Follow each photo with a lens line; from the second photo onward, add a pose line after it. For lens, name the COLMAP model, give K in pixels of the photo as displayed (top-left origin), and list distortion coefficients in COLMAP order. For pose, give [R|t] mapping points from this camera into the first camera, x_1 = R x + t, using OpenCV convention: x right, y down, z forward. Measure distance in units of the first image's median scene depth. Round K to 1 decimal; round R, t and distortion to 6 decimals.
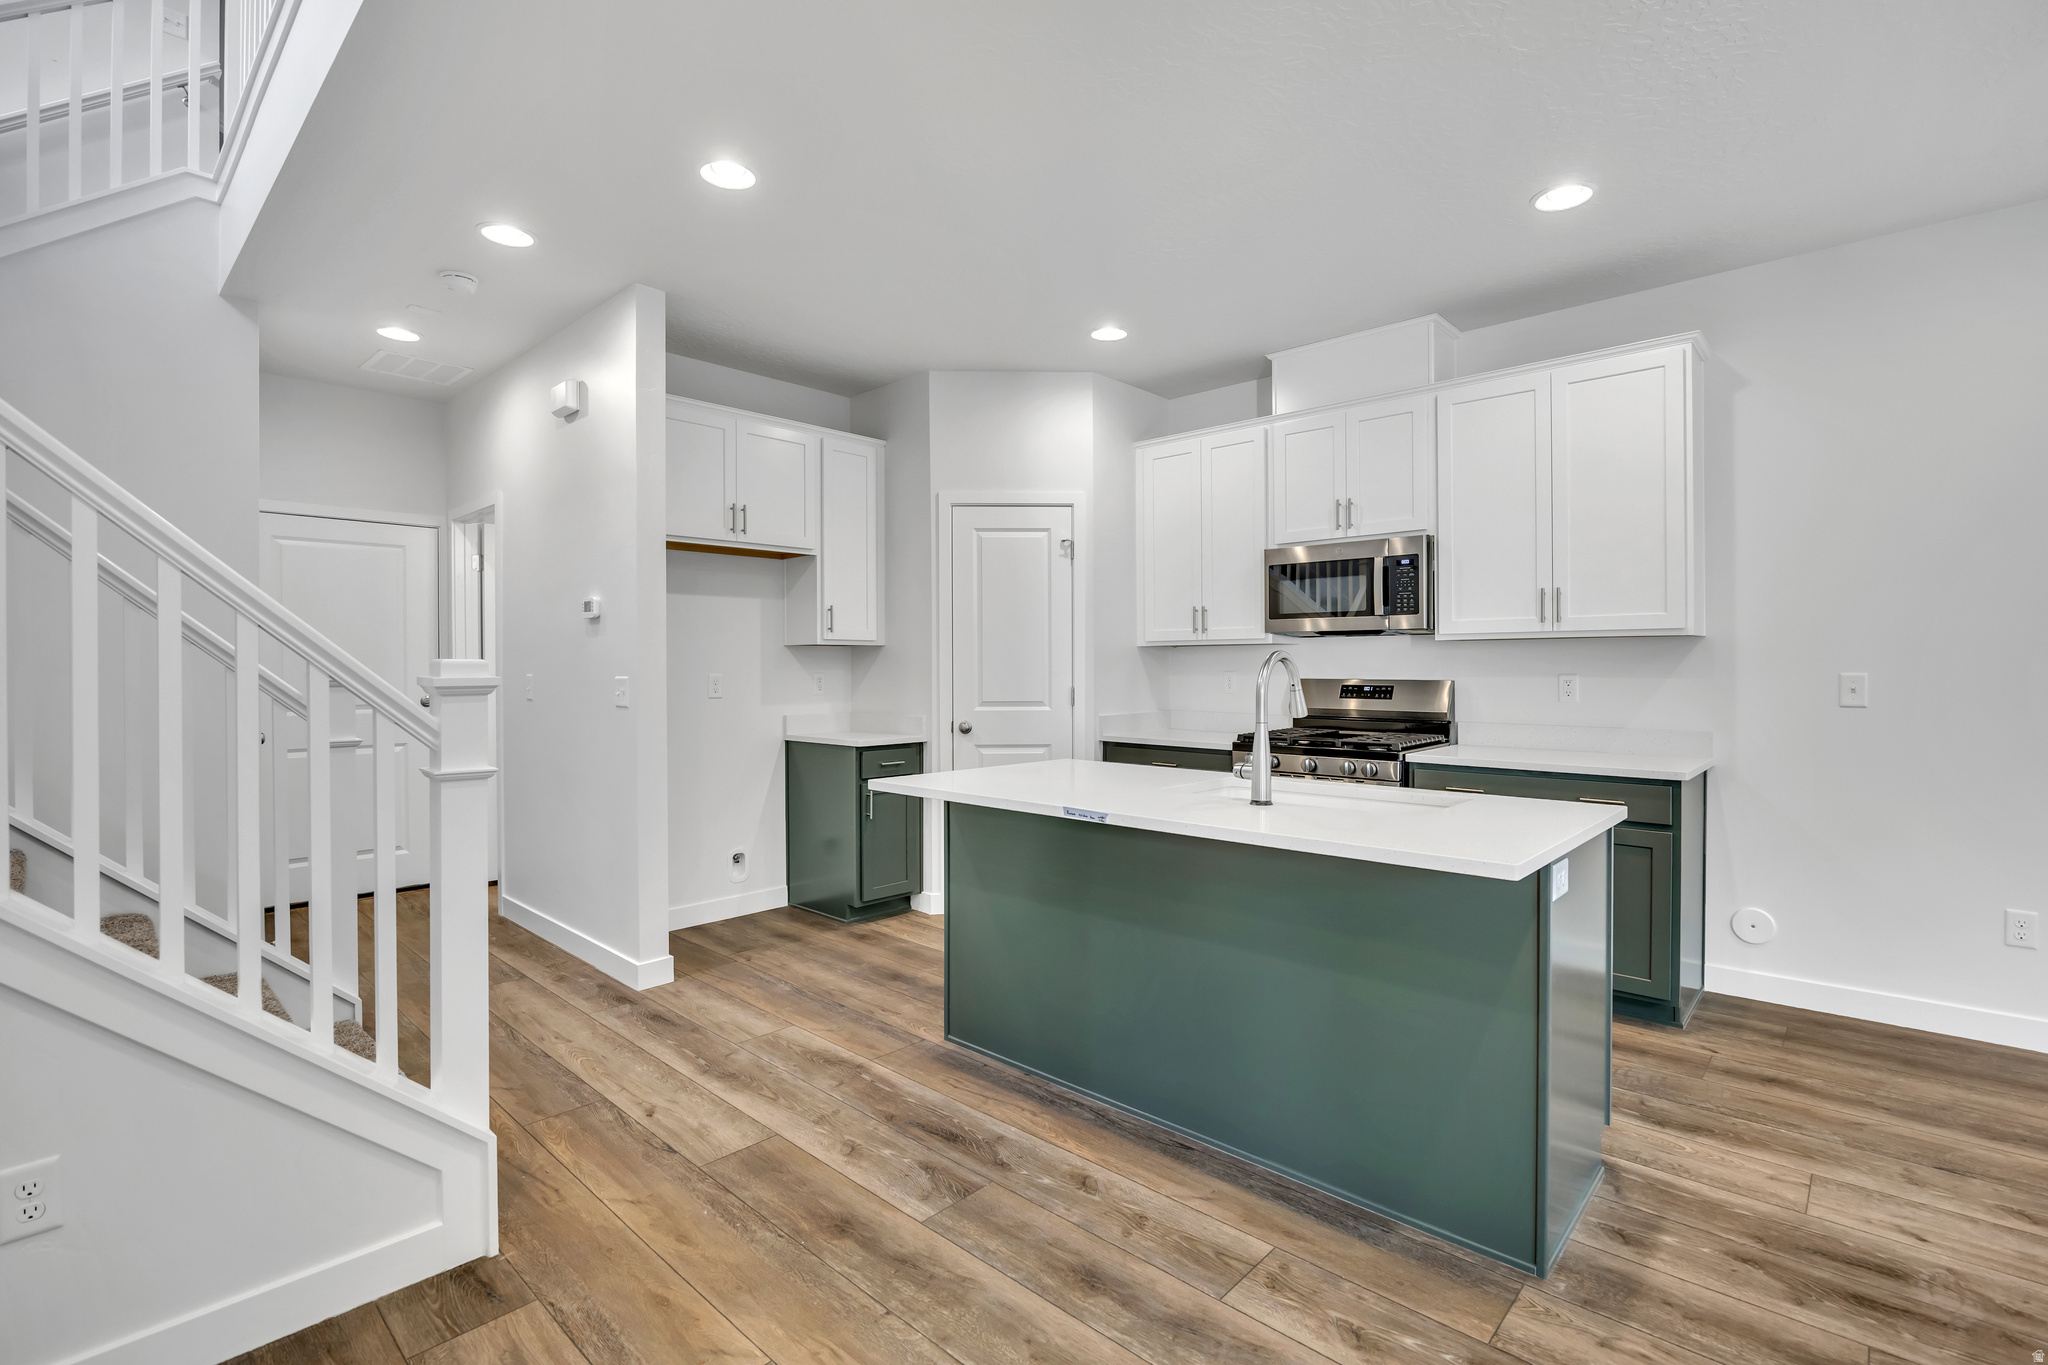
lens RADIAL K [[925.7, 0, 1019.7], [0, 925.7, 679.4], [0, 0, 1]] dist [-0.009974, -0.000031]
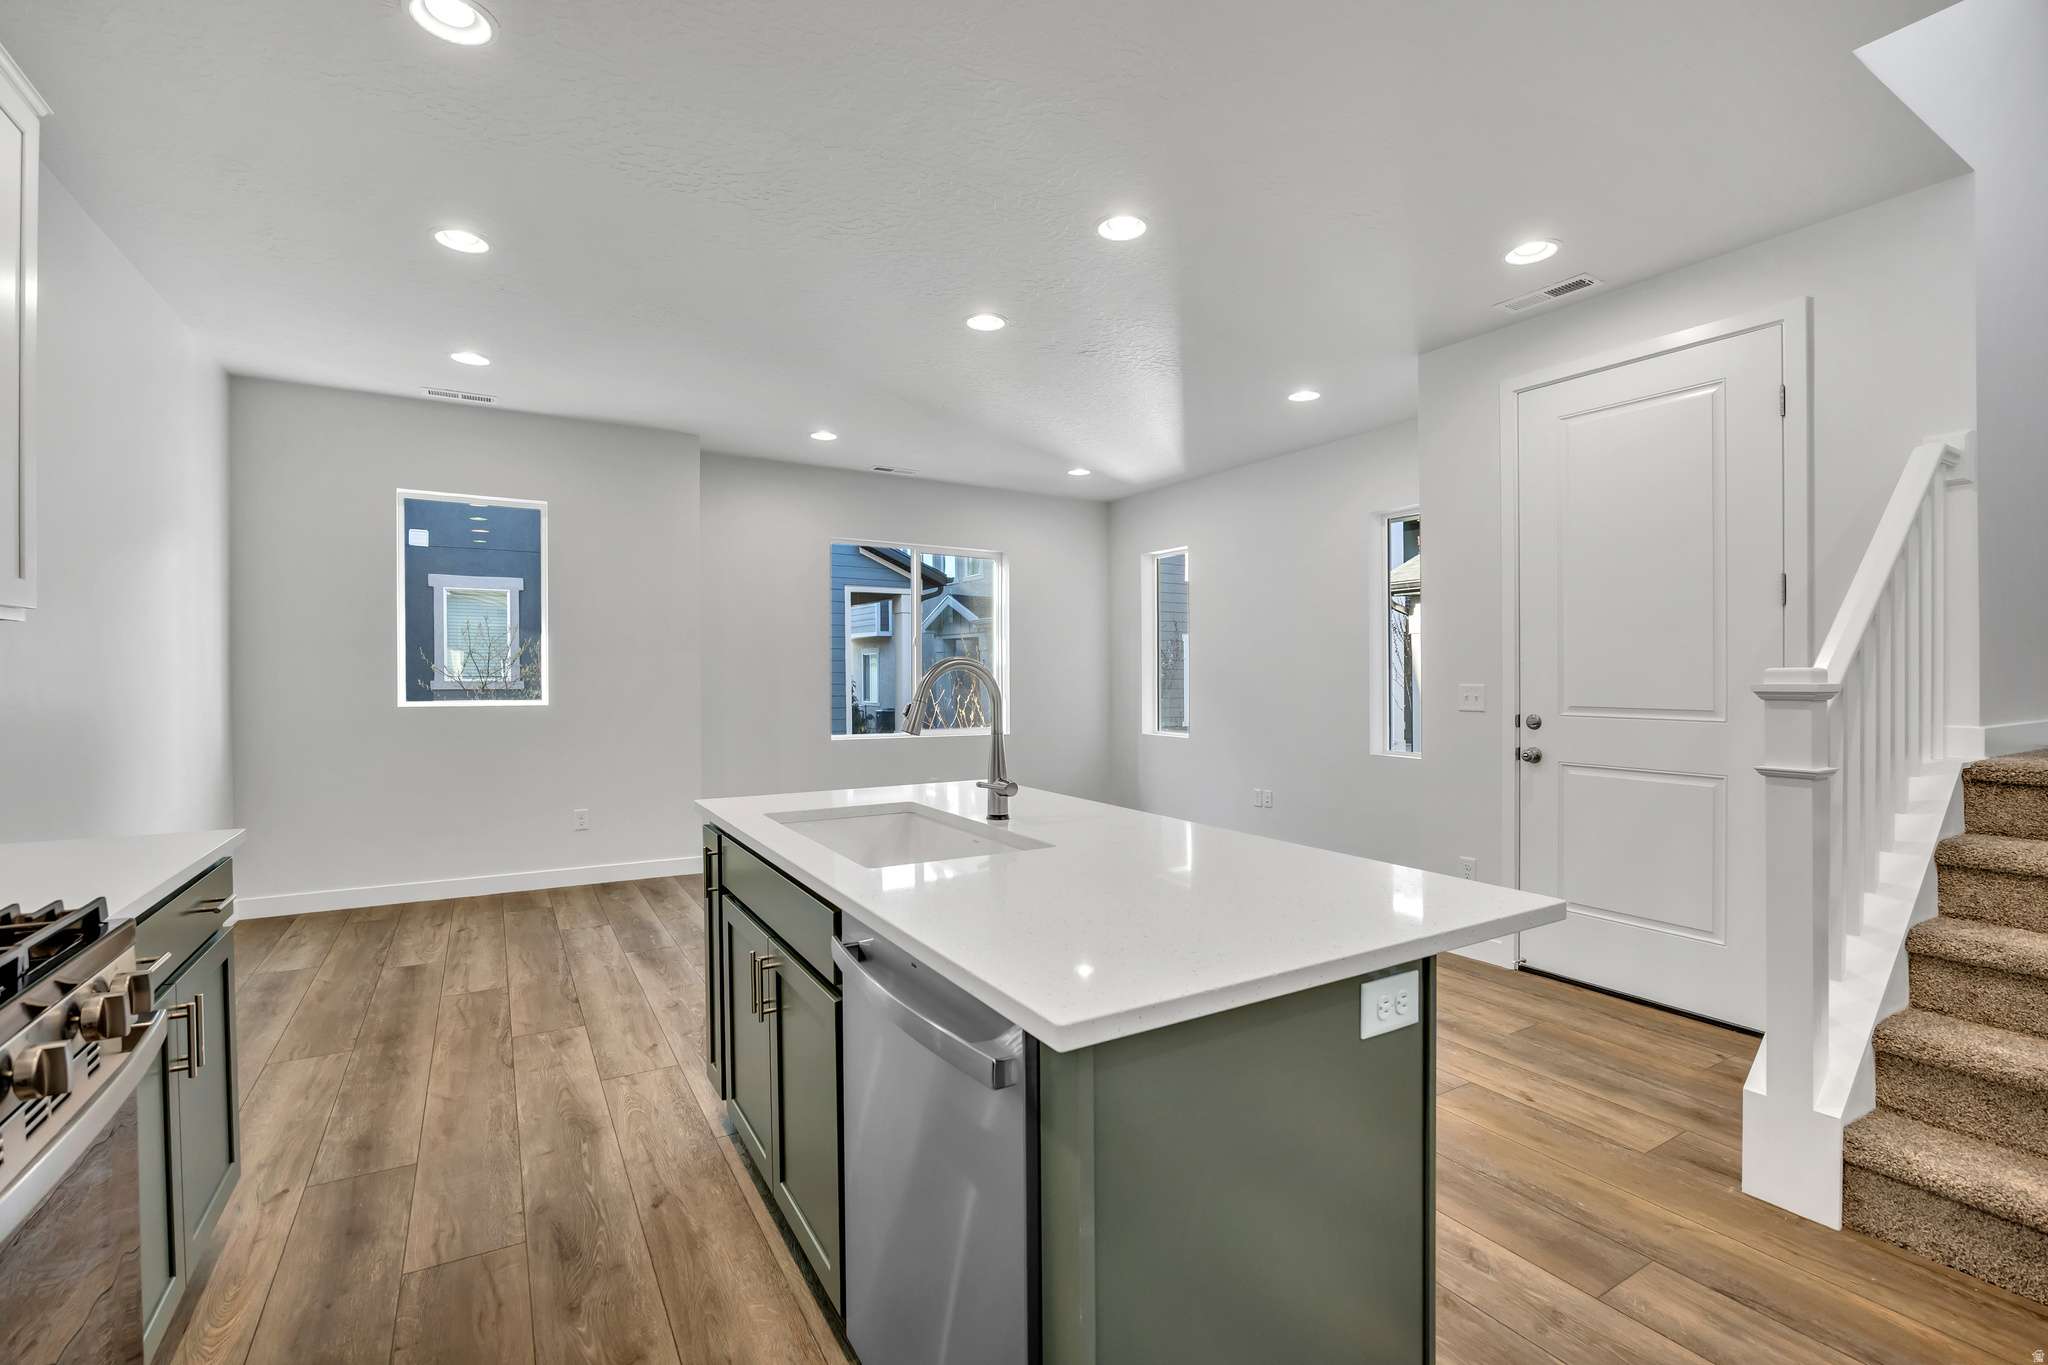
lens RADIAL K [[879.4, 0, 1004.8], [0, 879.4, 675.1], [0, 0, 1]] dist [-0.015956, -0.000444]
pose [[-0.957133, 0.000460, 0.289648, -0.003562], [0.004424, 0.999905, 0.013031, -0.015956], [-0.289614, 0.013754, -0.957045, 1.223372]]
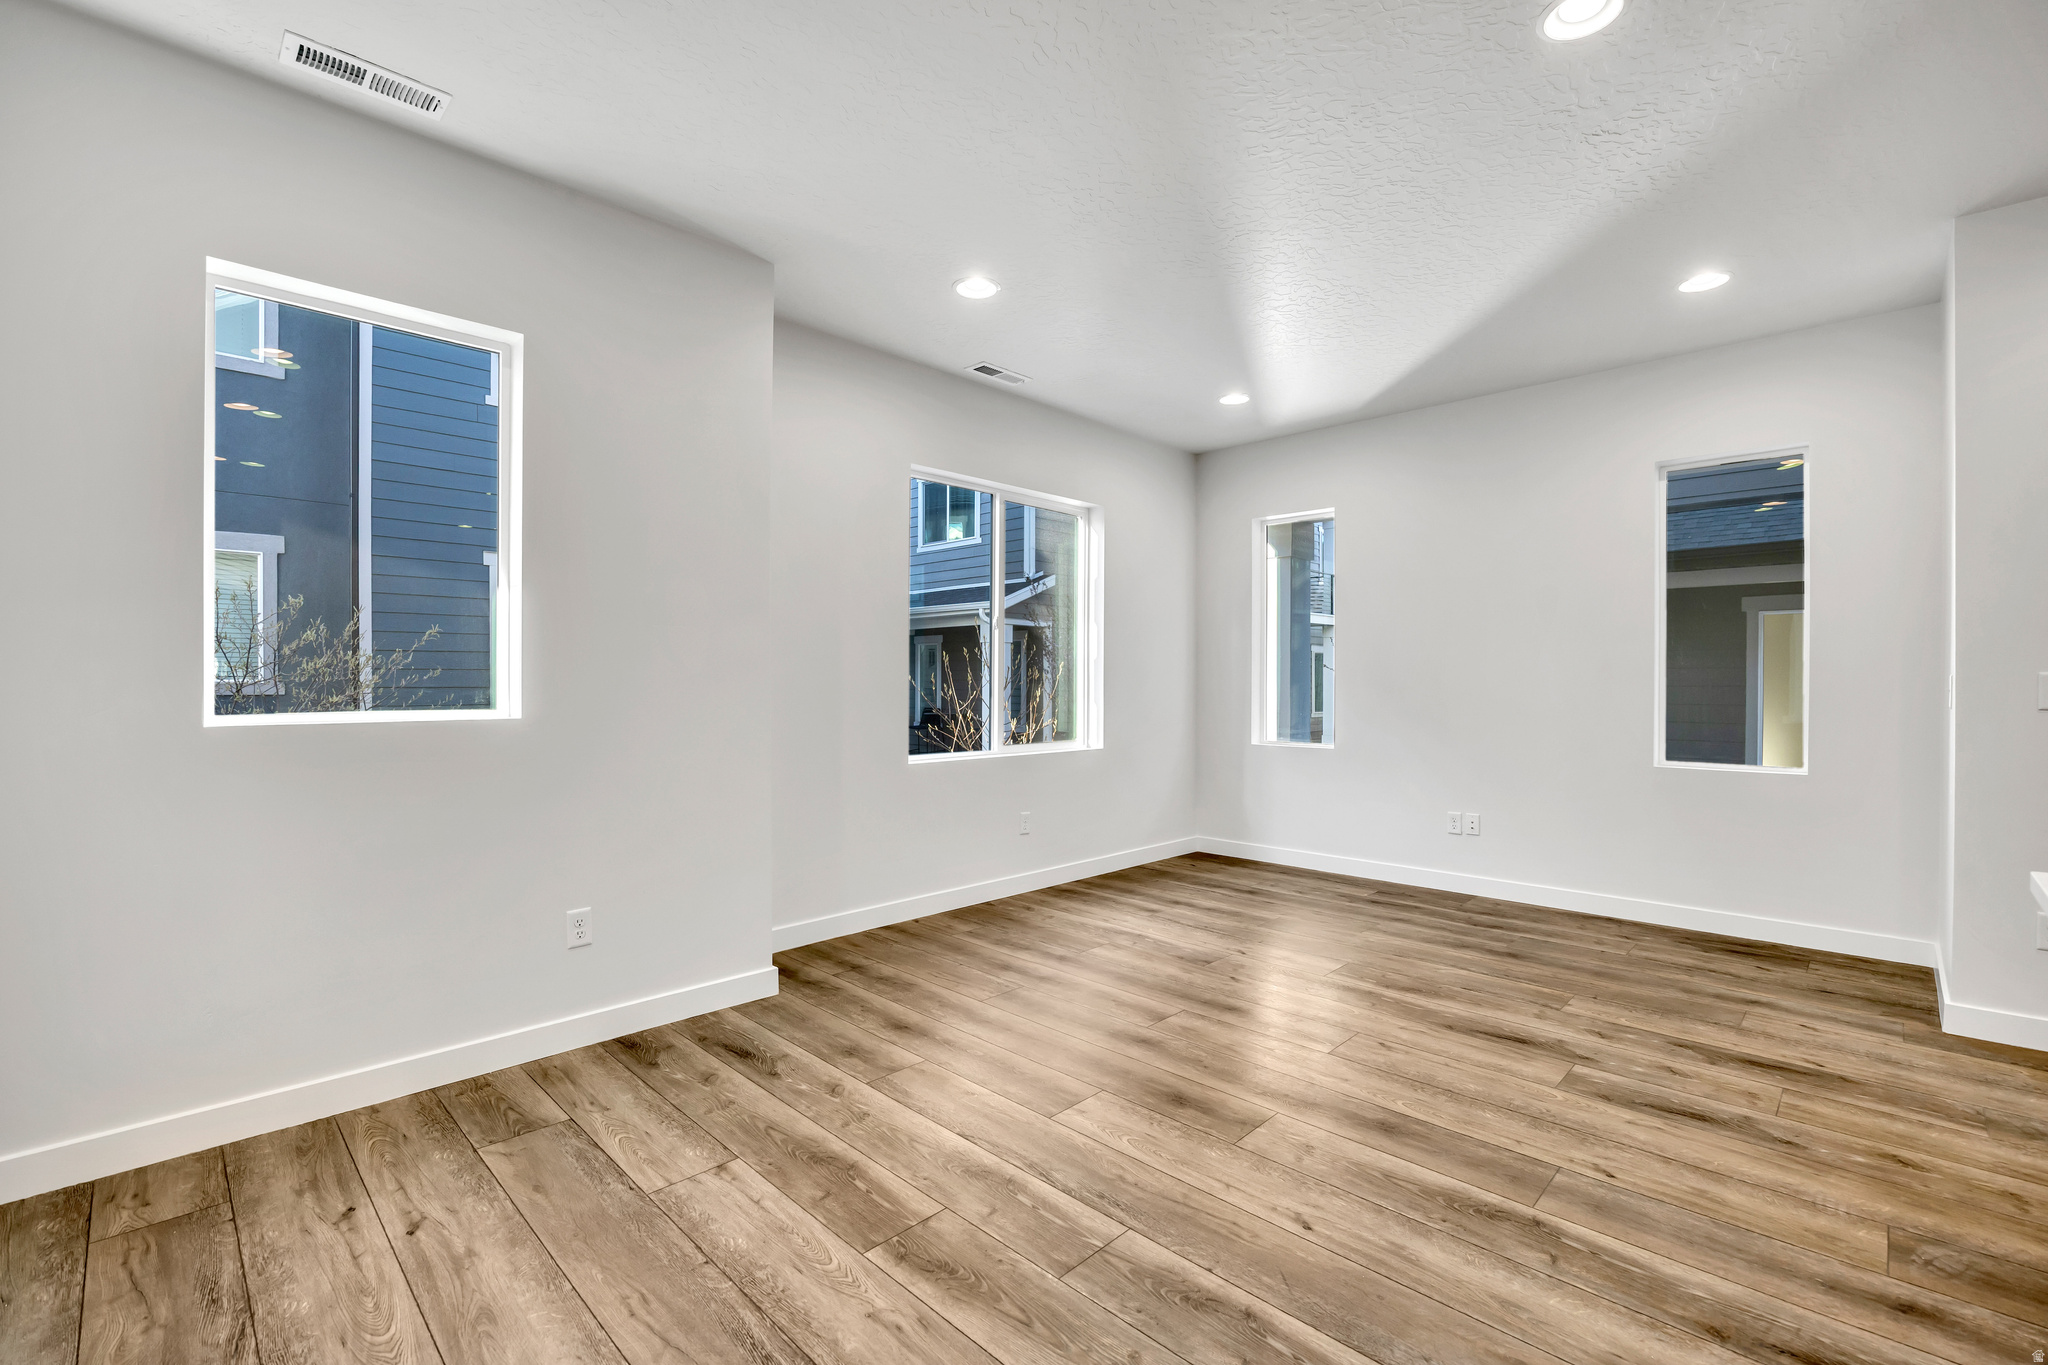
lens RADIAL K [[879.4, 0, 1015.4], [0, 879.4, 687.4], [0, 0, 1]] dist [-0.015956, -0.000444]
pose [[-0.999202, 0.002897, 0.039848, 0.649356], [0.003897, 0.999679, 0.025045, 0.002515], [-0.039762, 0.025180, -0.998892, 0.818421]]
